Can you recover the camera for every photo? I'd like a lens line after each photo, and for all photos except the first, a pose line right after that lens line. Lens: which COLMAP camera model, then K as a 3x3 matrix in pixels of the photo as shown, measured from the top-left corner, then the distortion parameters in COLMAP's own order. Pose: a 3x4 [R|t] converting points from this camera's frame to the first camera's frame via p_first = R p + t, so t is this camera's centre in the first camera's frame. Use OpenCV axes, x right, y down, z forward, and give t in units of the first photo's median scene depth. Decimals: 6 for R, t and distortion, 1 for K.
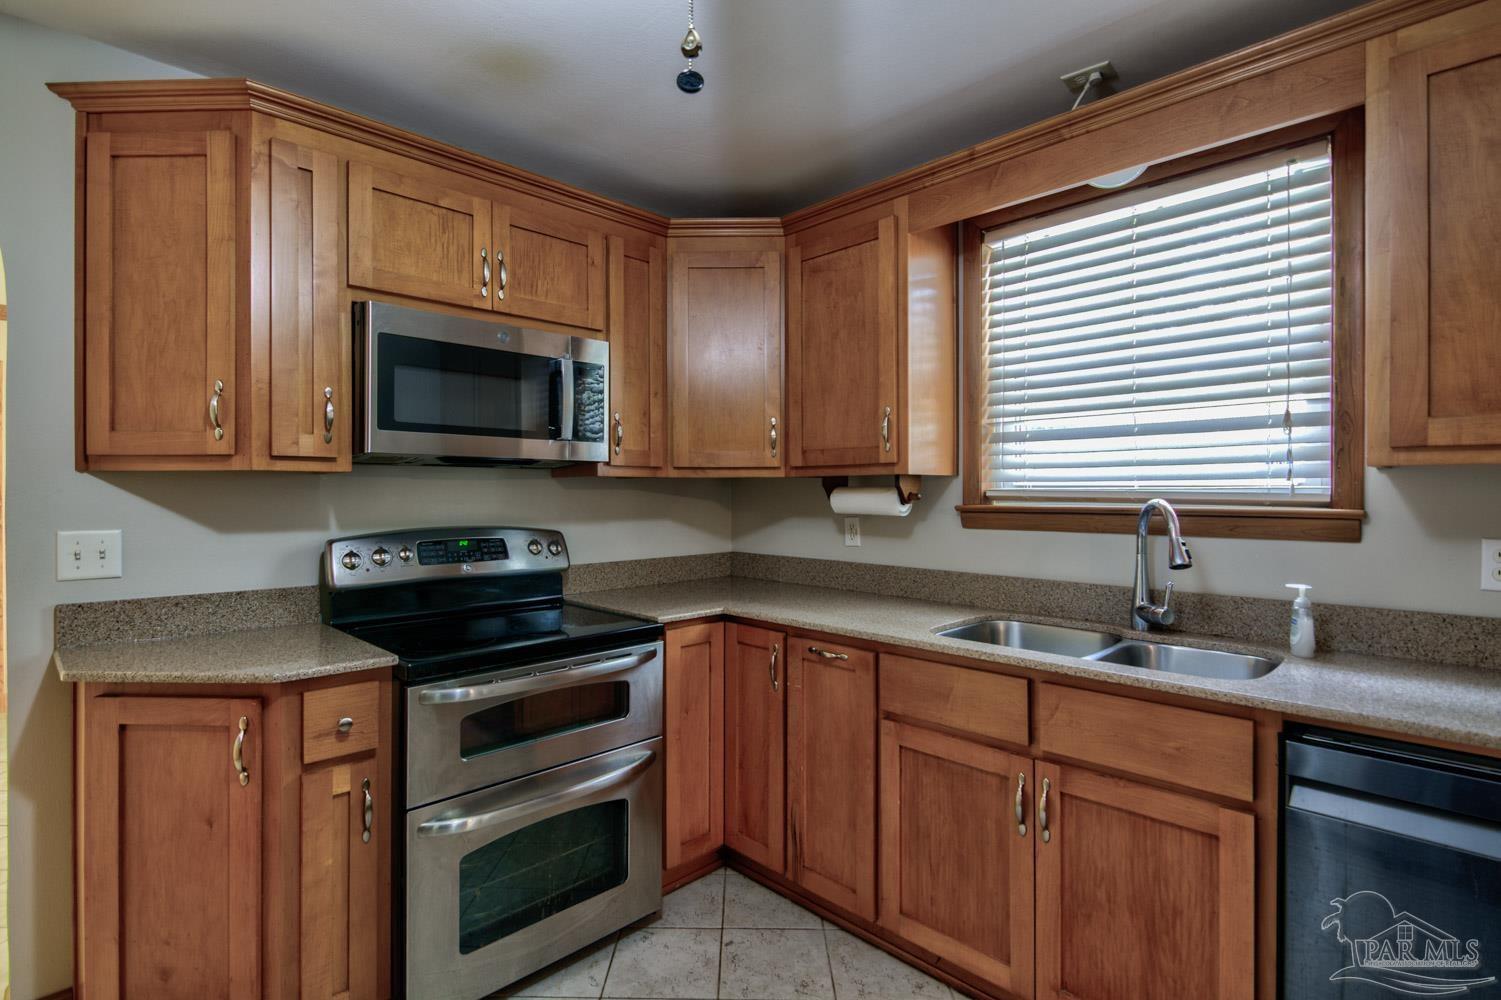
lens RADIAL K [[727.8, 0, 737.2], [0, 727.8, 485.3], [0, 0, 1]] dist [0.010397, -0.007714]
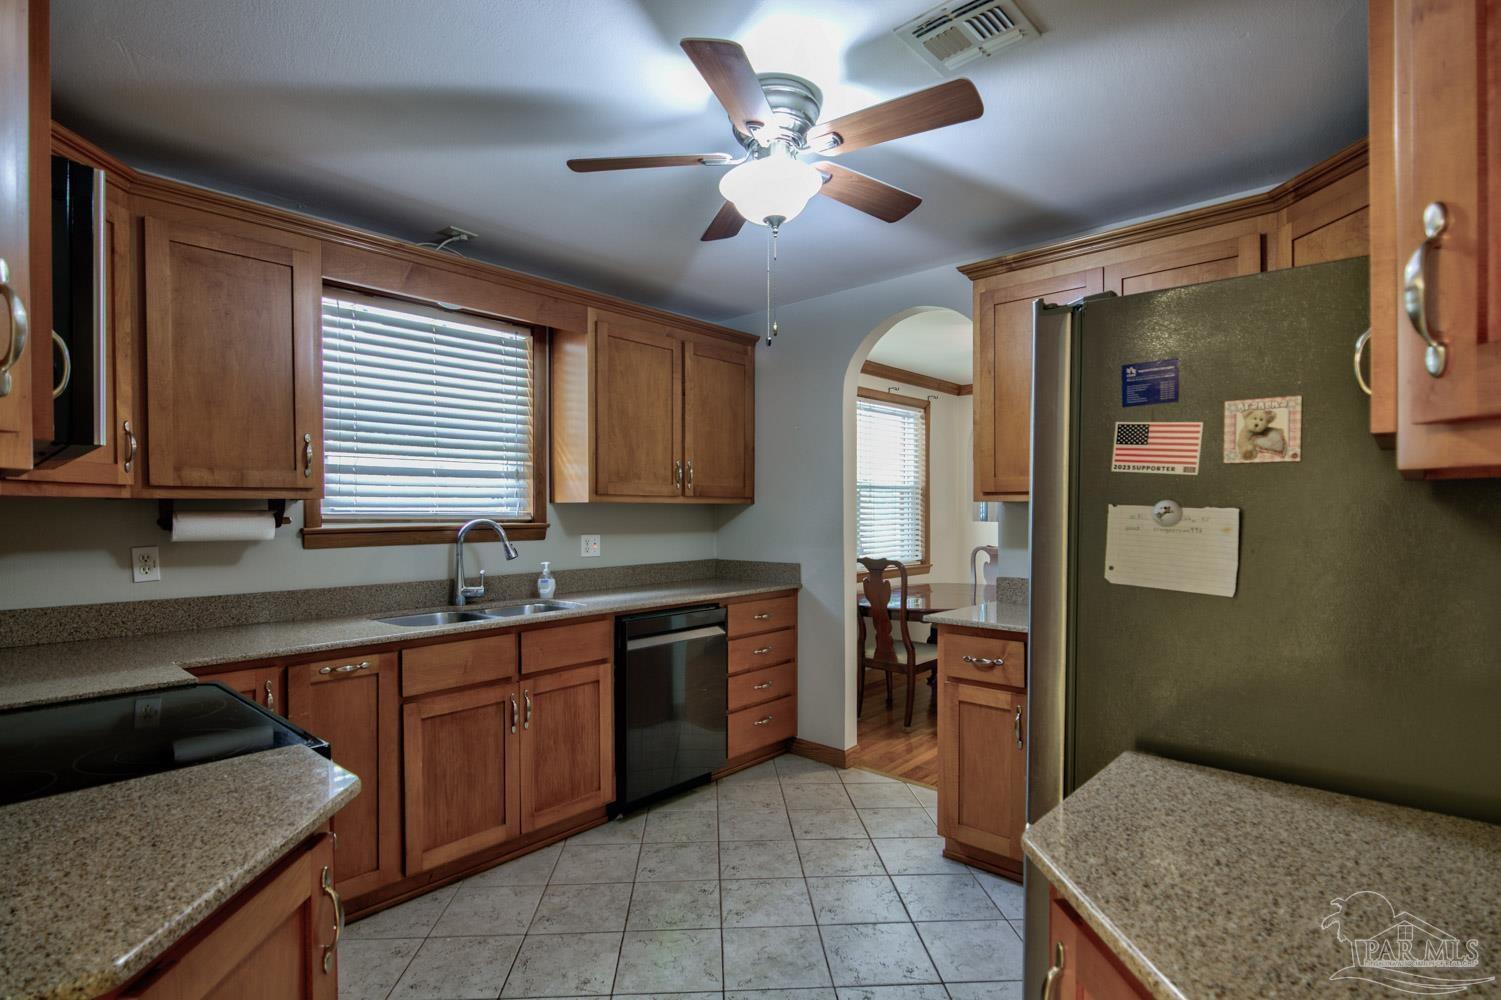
lens RADIAL K [[727.8, 0, 748.1], [0, 727.8, 507.9], [0, 0, 1]] dist [0.010397, -0.007714]
pose [[-0.068862, 0.006948, 0.997602, -1.019726], [-0.001400, 0.999974, -0.007061, 0.004487], [-0.997625, -0.001883, -0.068851, 0.509777]]
